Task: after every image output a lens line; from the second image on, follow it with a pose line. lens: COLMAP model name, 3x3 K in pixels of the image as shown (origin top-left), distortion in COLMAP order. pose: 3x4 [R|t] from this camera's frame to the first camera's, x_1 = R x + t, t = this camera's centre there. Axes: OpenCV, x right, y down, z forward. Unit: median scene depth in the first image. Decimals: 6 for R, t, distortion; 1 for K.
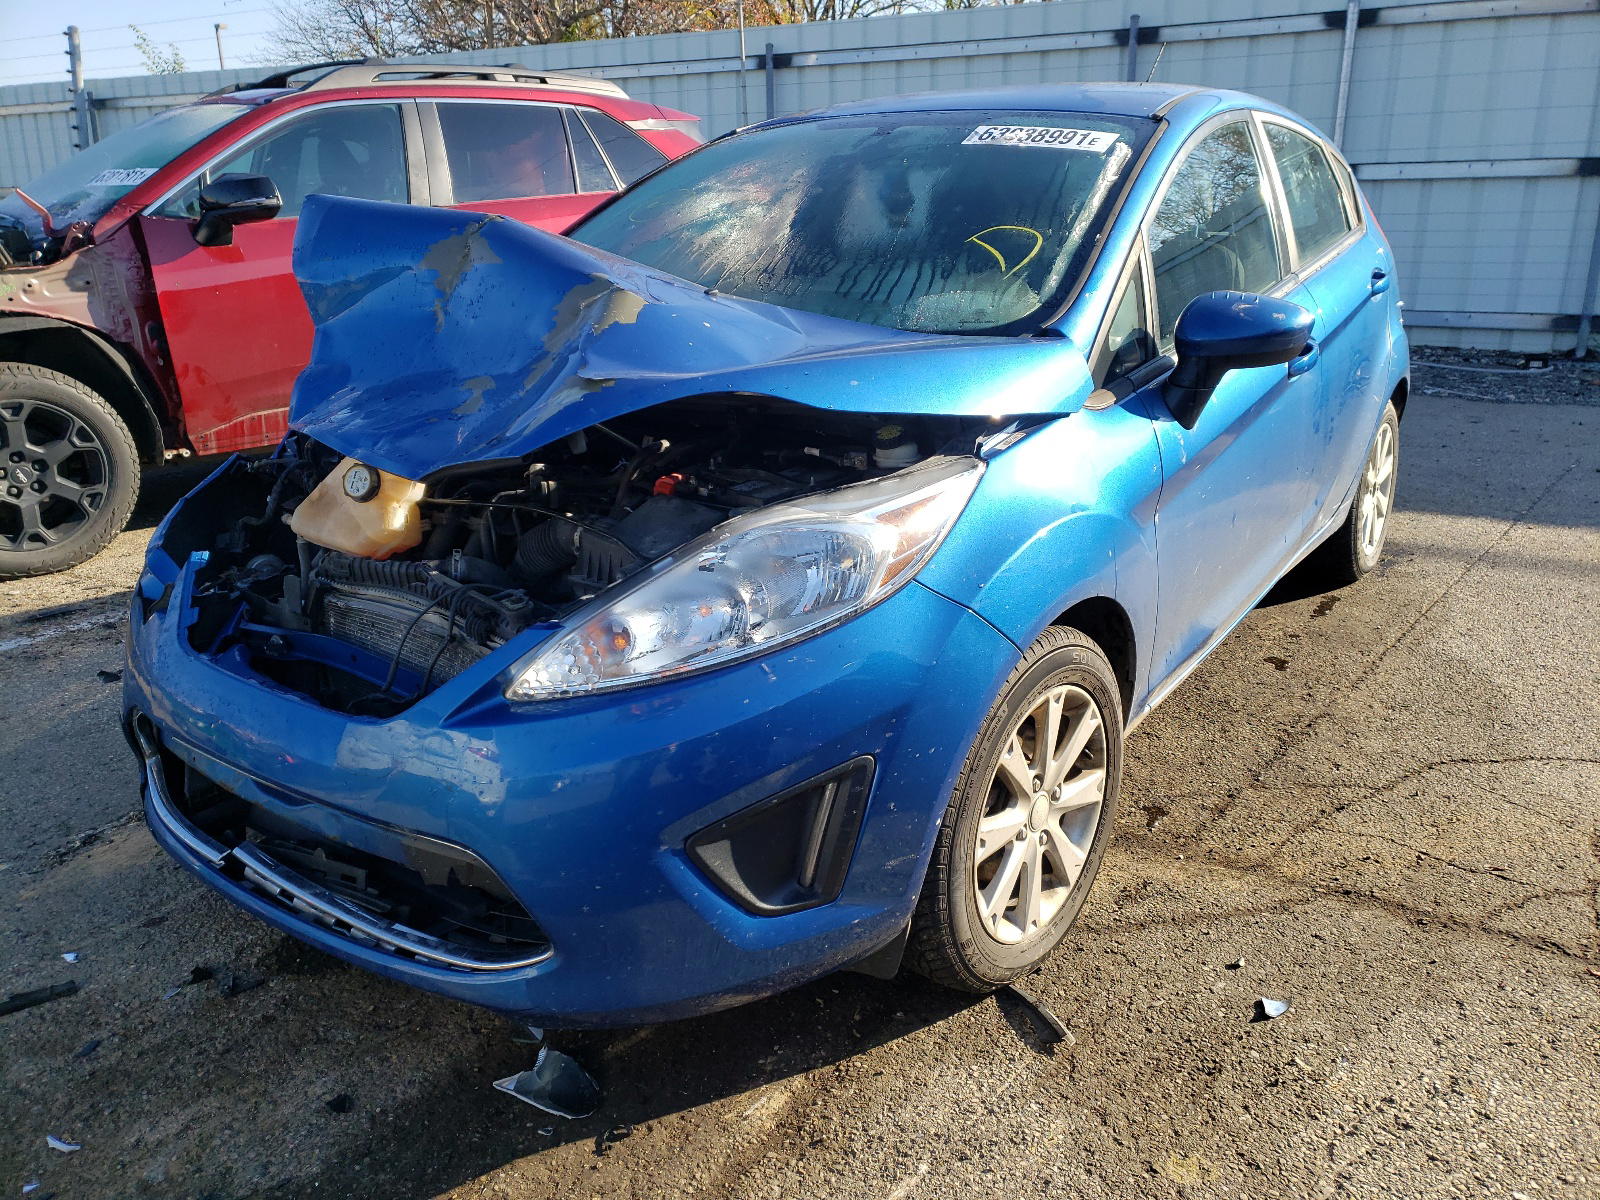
lens RADIAL K [[1234.2, 0, 790.1], [0, 1234.2, 590.2], [0, 0, 1]] dist [0.008433, 0.001867]
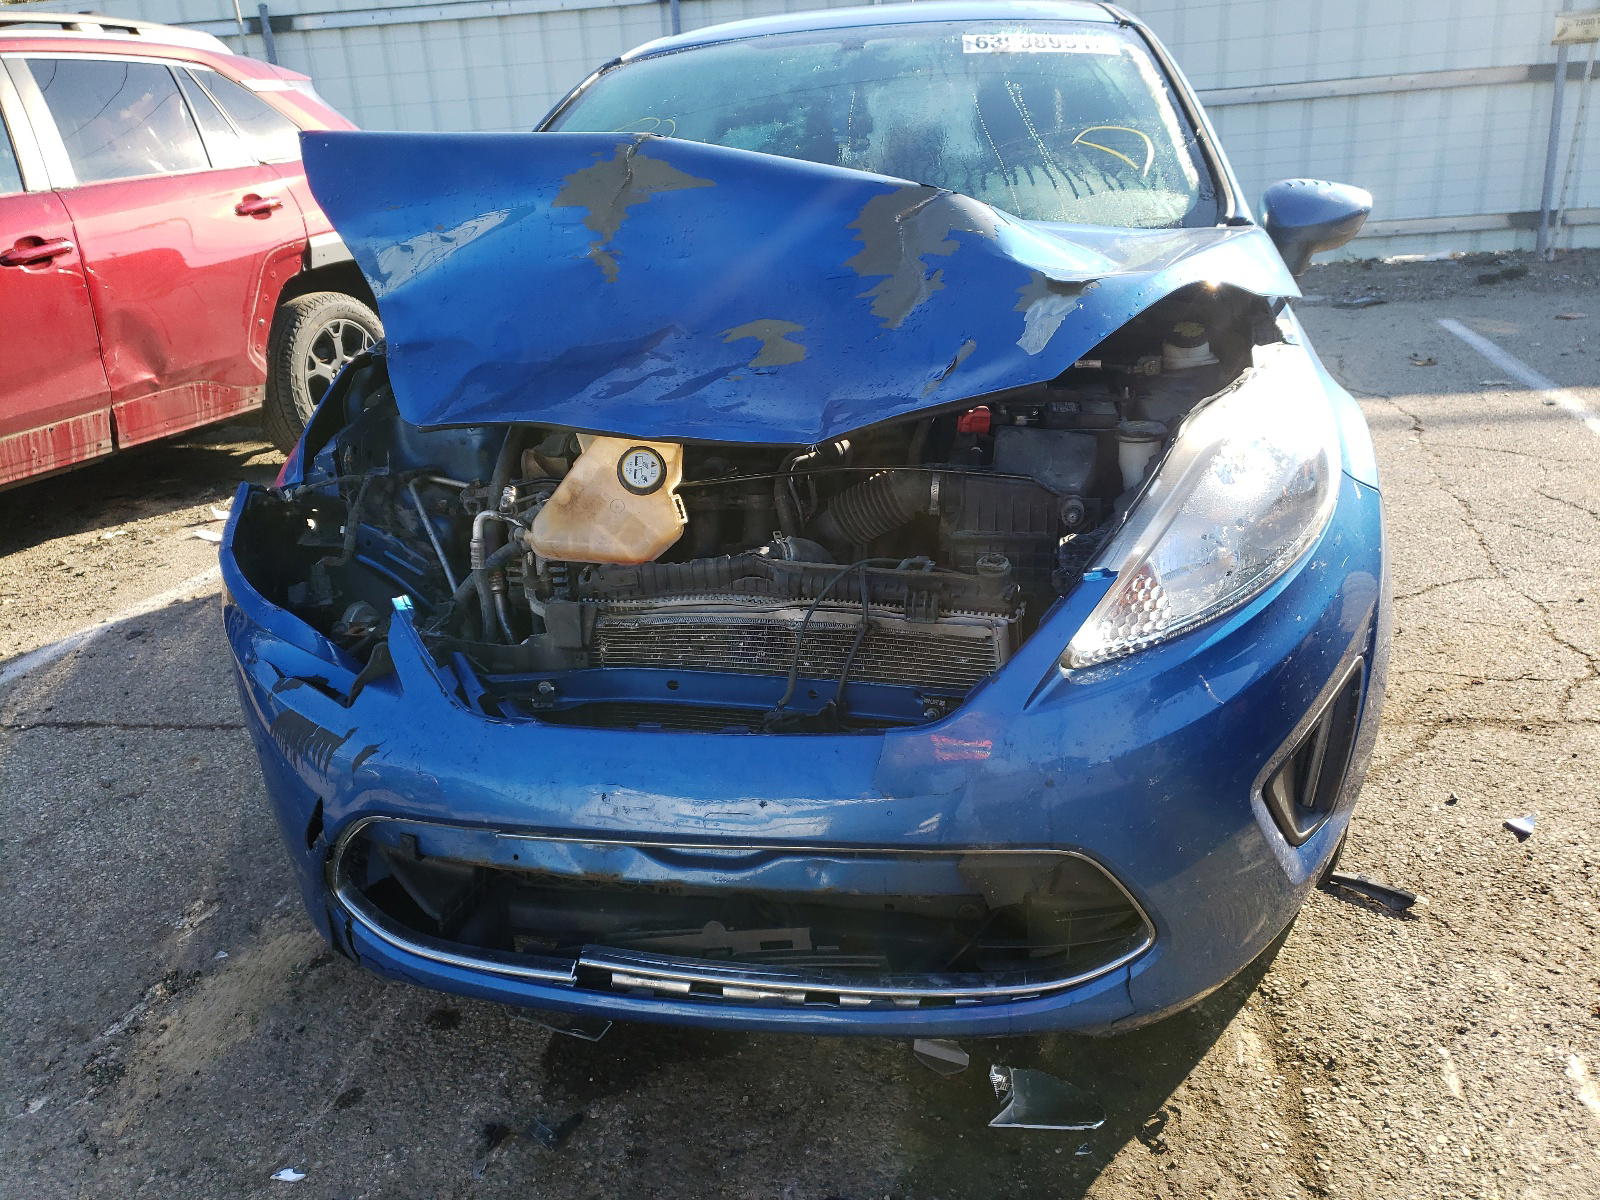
lens RADIAL K [[1234.2, 0, 798.1], [0, 1234.2, 611.2], [0, 0, 1]] dist [0.008433, 0.001867]
pose [[0.911394, -0.185929, 0.367138, -0.491332], [0.173765, 0.982557, 0.066237, -0.028095], [-0.373050, 0.003428, 0.927805, 0.194796]]
